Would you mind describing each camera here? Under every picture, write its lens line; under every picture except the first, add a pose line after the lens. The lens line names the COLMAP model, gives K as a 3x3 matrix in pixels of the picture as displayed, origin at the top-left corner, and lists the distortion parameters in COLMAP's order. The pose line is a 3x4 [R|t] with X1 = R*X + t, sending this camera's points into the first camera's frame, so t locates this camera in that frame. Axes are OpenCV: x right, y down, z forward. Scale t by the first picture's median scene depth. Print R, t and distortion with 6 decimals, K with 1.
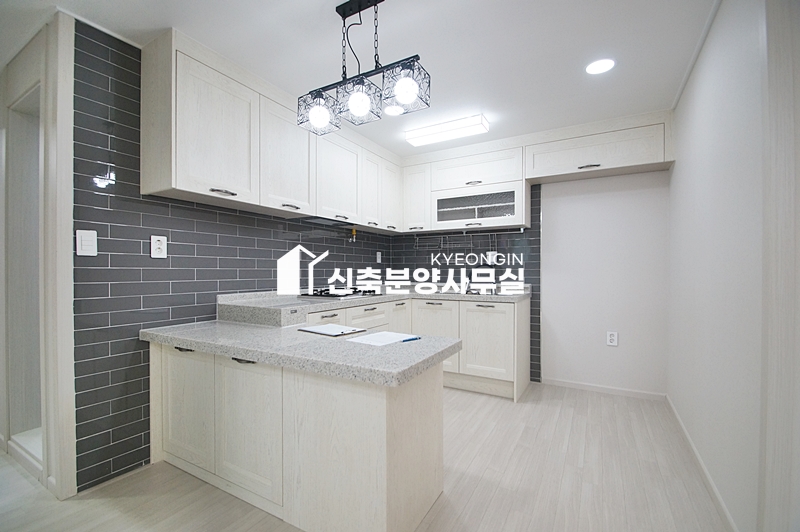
lens RADIAL K [[358.0, 0, 393.0], [0, 358.0, 273.7], [0, 0, 1]] dist [0.005516, -0.005353]
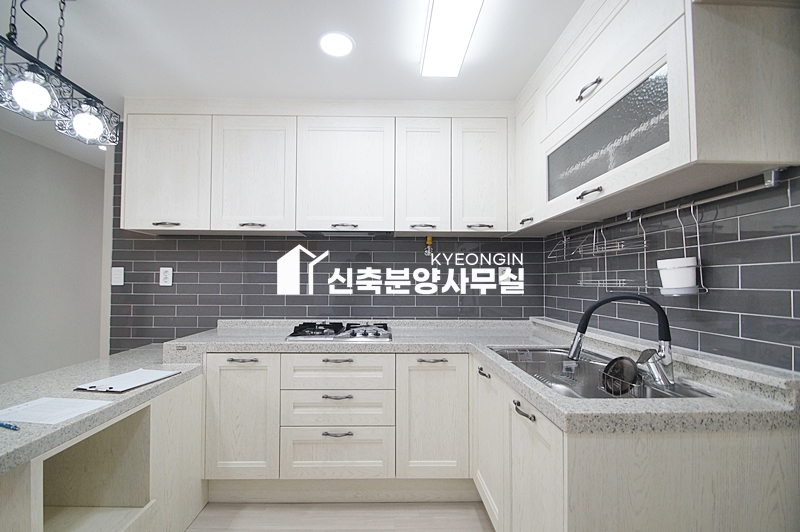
lens RADIAL K [[358.0, 0, 401.7], [0, 358.0, 271.1], [0, 0, 1]] dist [0.005516, -0.005353]
pose [[0.505907, -0.020573, -0.862343, 0.686663], [-0.010695, 0.999489, -0.030119, -0.056219], [0.862522, 0.024460, 0.505428, 0.931031]]
